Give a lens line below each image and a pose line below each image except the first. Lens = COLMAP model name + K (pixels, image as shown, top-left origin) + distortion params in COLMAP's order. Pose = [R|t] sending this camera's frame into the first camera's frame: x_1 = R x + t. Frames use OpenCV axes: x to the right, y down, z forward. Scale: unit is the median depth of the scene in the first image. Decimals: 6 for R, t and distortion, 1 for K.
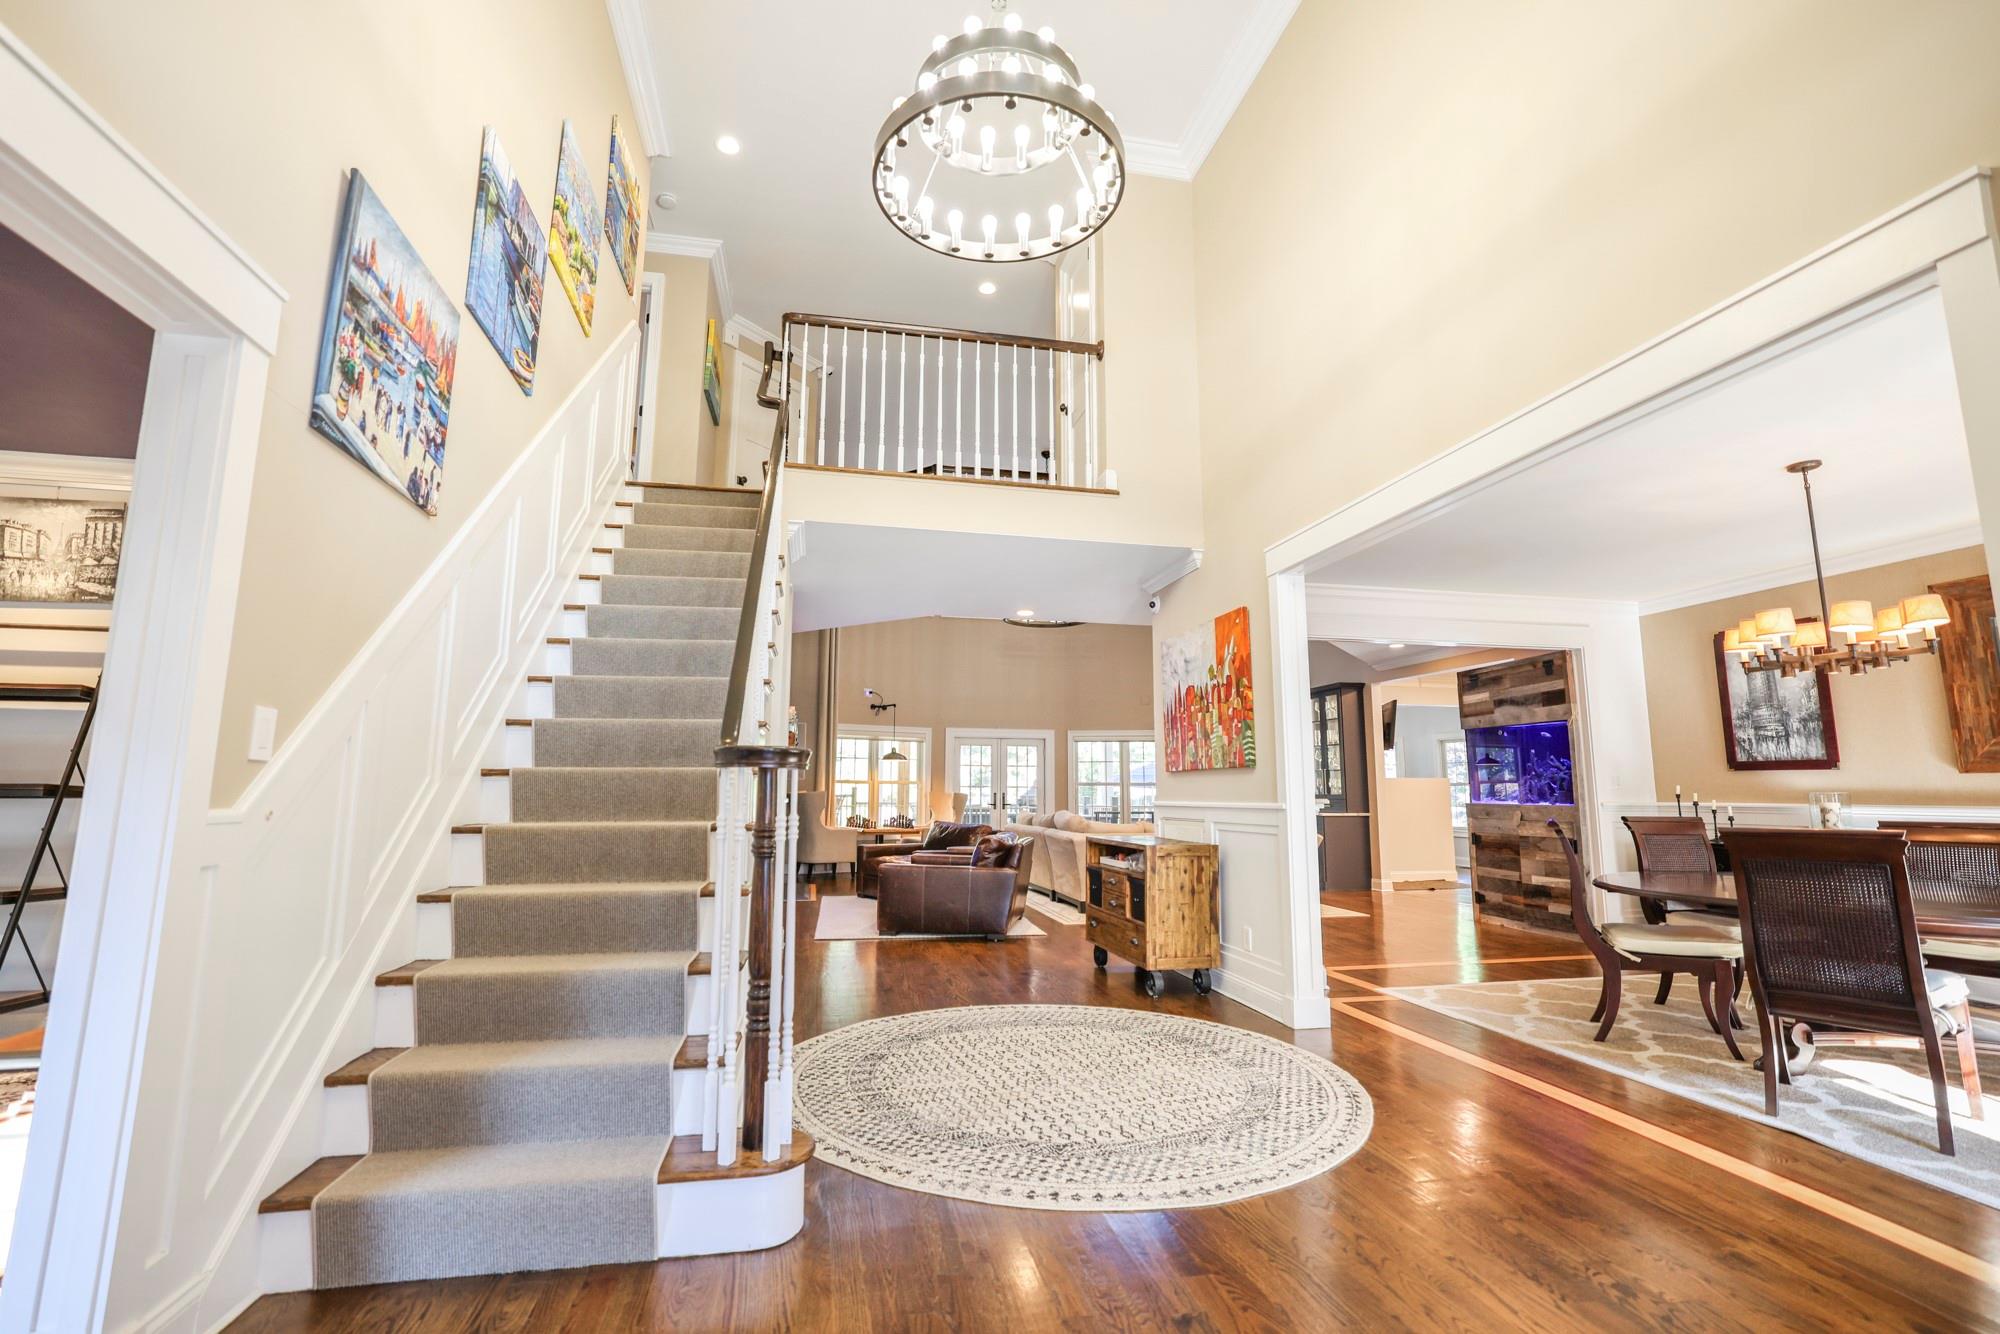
lens RADIAL K [[916.8, 0, 992.8], [0, 916.8, 634.5], [0, 0, 1]] dist [-0.020314, 0.006323]
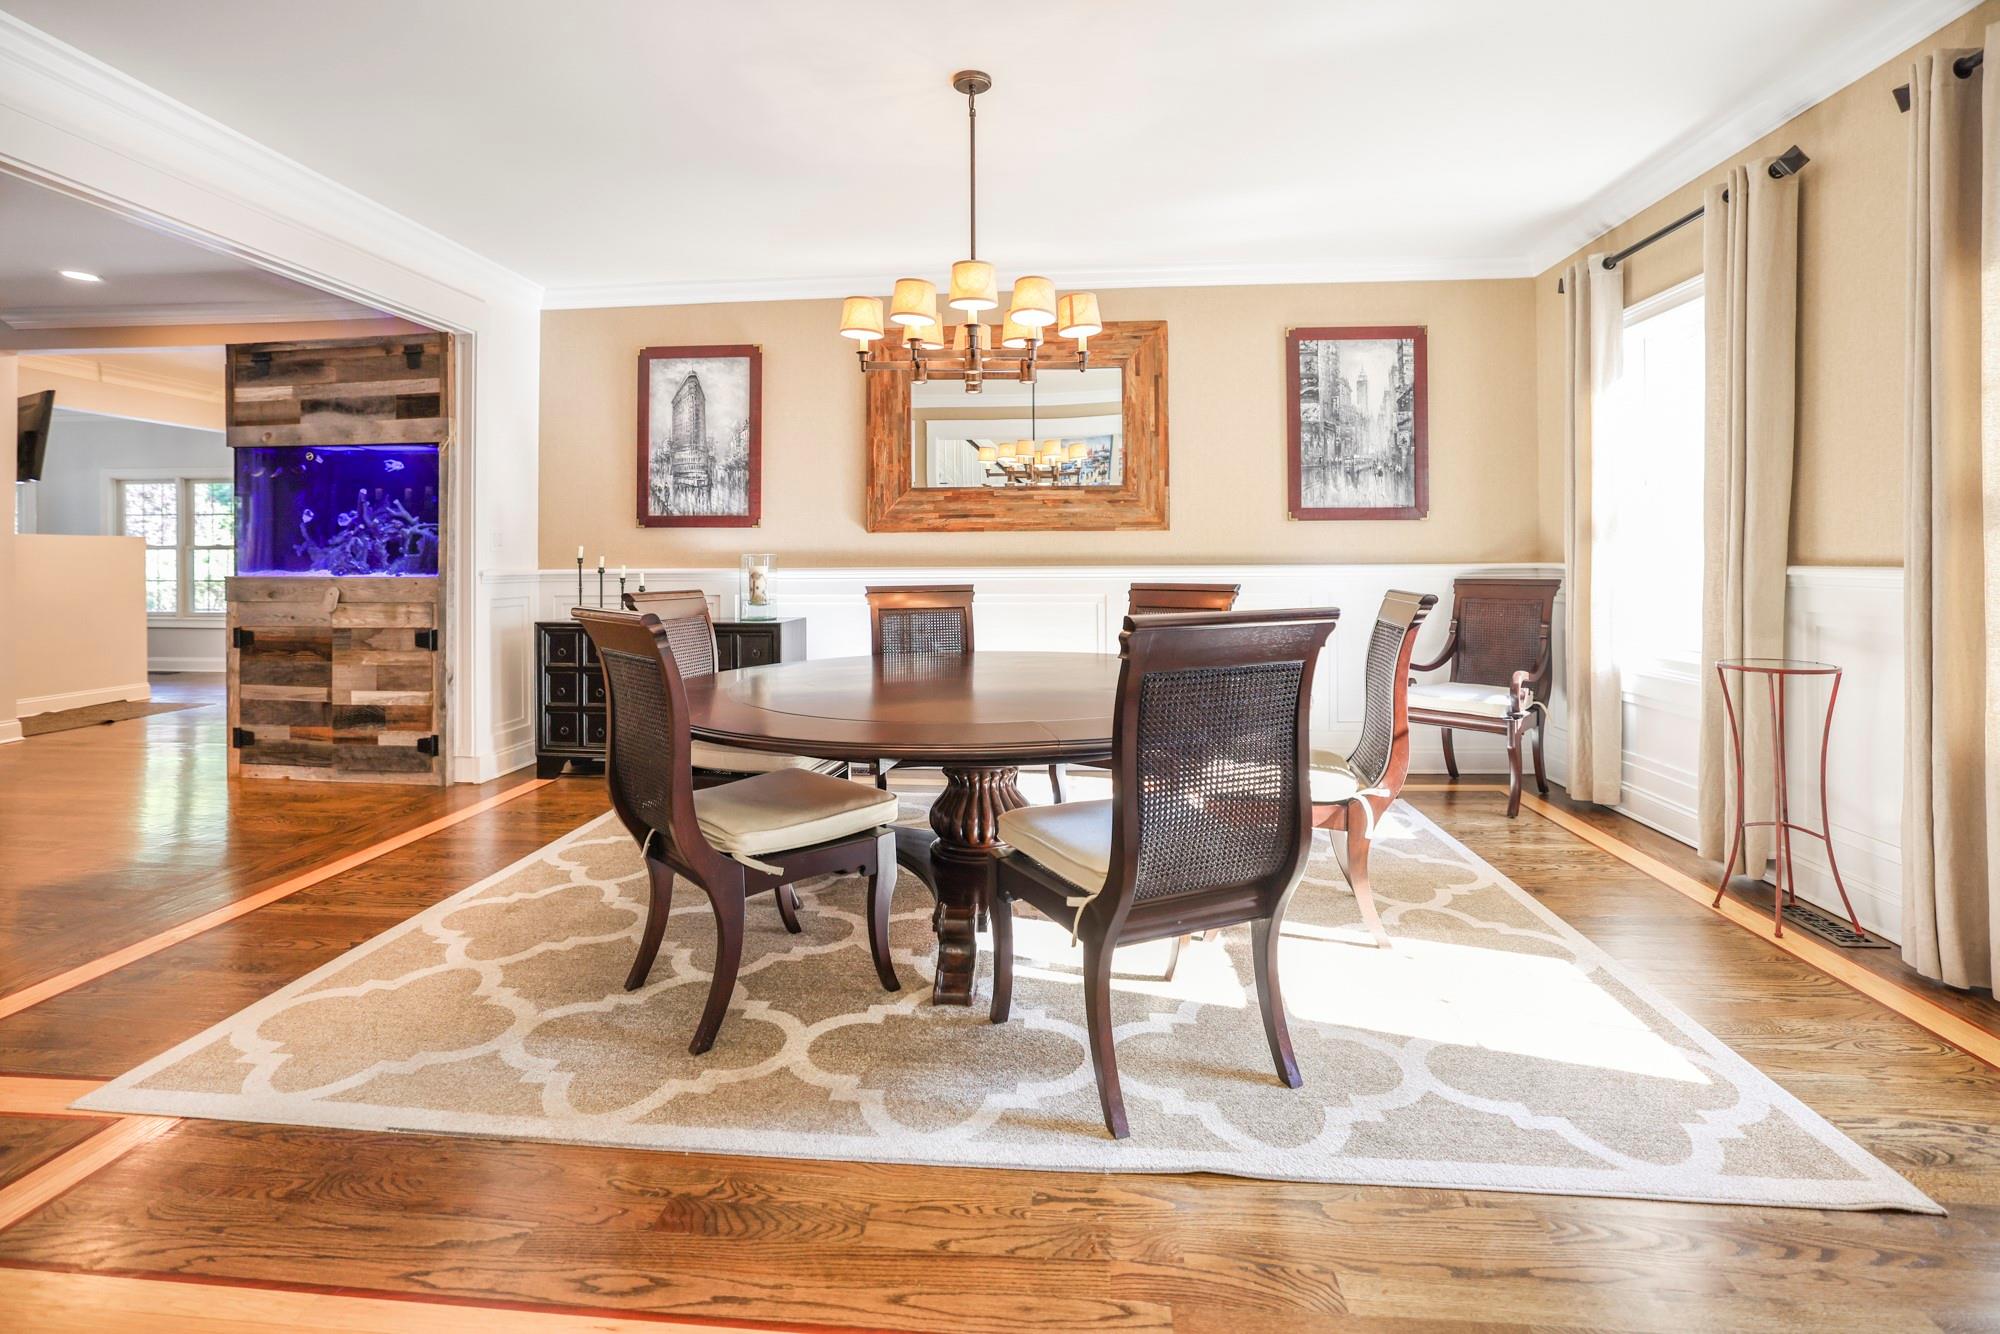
lens RADIAL K [[916.8, 0, 962.2], [0, 916.8, 558.2], [0, 0, 1]] dist [-0.020314, 0.006323]
pose [[0.314724, -0.010720, 0.949123, 0.147424], [-0.152219, 0.986424, 0.061616, 0.079406], [-0.936898, -0.163867, 0.308819, 0.457381]]
